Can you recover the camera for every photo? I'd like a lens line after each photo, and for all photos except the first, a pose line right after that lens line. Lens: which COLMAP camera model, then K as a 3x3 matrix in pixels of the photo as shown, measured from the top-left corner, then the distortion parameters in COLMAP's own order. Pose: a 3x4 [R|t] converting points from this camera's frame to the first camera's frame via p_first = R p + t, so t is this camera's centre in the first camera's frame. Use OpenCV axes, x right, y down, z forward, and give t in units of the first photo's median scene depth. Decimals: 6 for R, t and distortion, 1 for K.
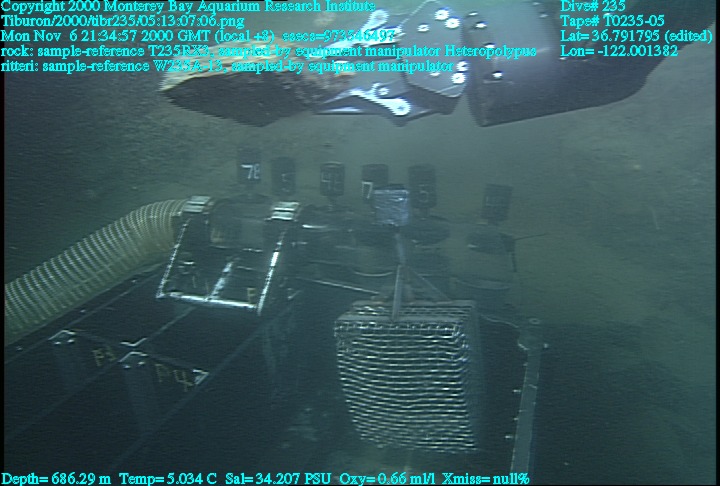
lens RADIAL K [[557.4, 0, 360.0], [0, 557.4, 243.0], [0, 0, 1]] dist [-0.006487, -0.003204]
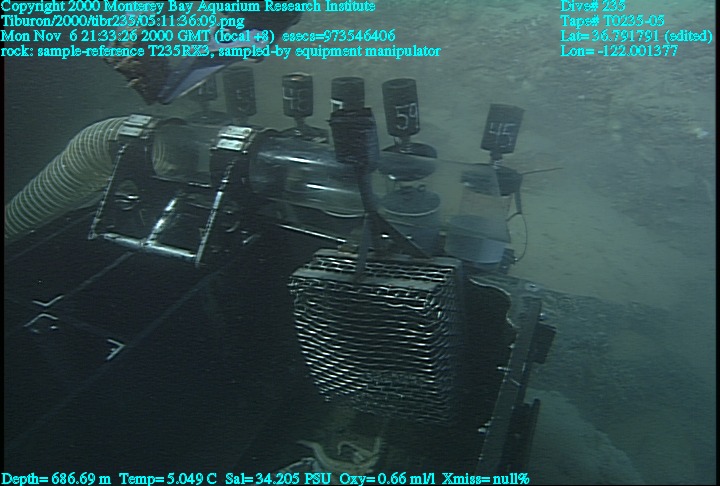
lens RADIAL K [[557.4, 0, 360.0], [0, 557.4, 243.0], [0, 0, 1]] dist [-0.006487, -0.003204]
pose [[0.997750, 0.027469, -0.061167, 0.104705], [-0.015018, 0.980608, 0.195401, -0.070659], [0.065348, -0.194043, 0.978814, 0.191404]]
